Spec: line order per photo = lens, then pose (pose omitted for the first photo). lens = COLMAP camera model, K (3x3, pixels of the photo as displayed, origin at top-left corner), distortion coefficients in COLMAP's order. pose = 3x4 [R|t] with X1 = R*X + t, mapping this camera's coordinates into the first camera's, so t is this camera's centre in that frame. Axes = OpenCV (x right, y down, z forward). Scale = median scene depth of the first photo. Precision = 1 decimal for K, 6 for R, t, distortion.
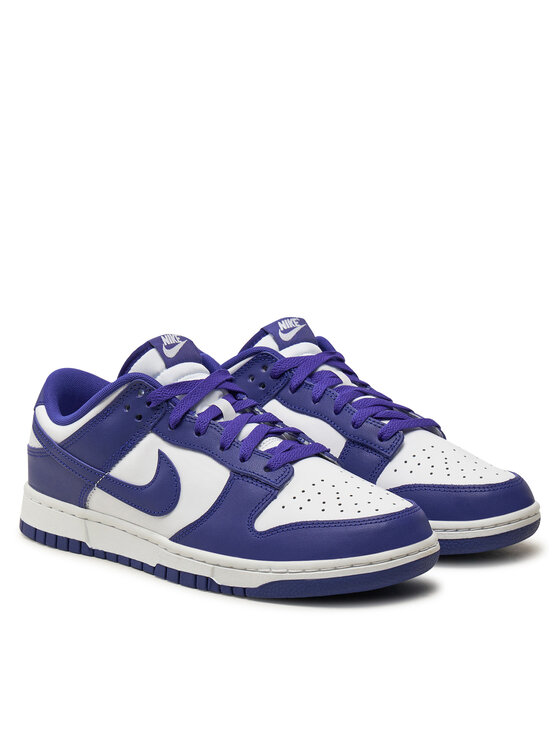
lens RADIAL K [[2121.5, 0, 280.0], [0, 2121.5, 373.0], [0, 0, 1]] dist [-2.829563, 0.229162]
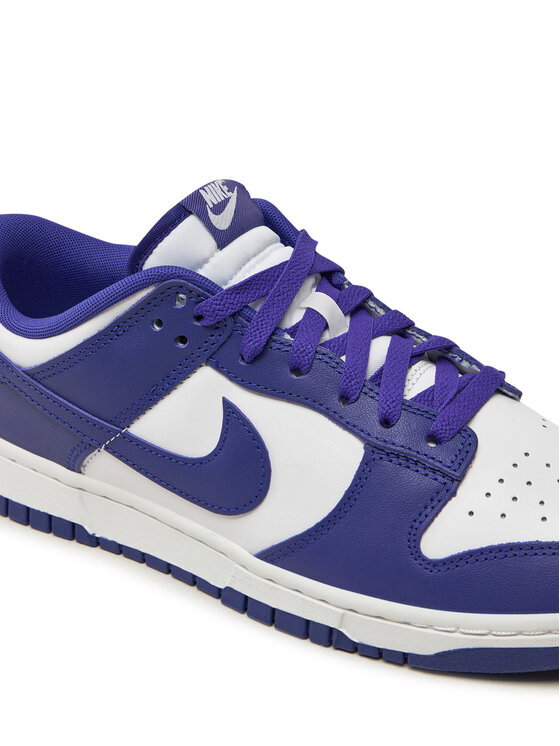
lens RADIAL K [[1244.9, 0, 280.0], [0, 1244.9, 373.0], [0, 0, 1]] dist [-0.423197, -0.059764]
pose [[0.981230, -0.076166, 0.177164, -0.103677], [0.022152, 0.957133, 0.288799, -0.069828], [-0.191566, -0.279454, 0.940855, 0.678186]]
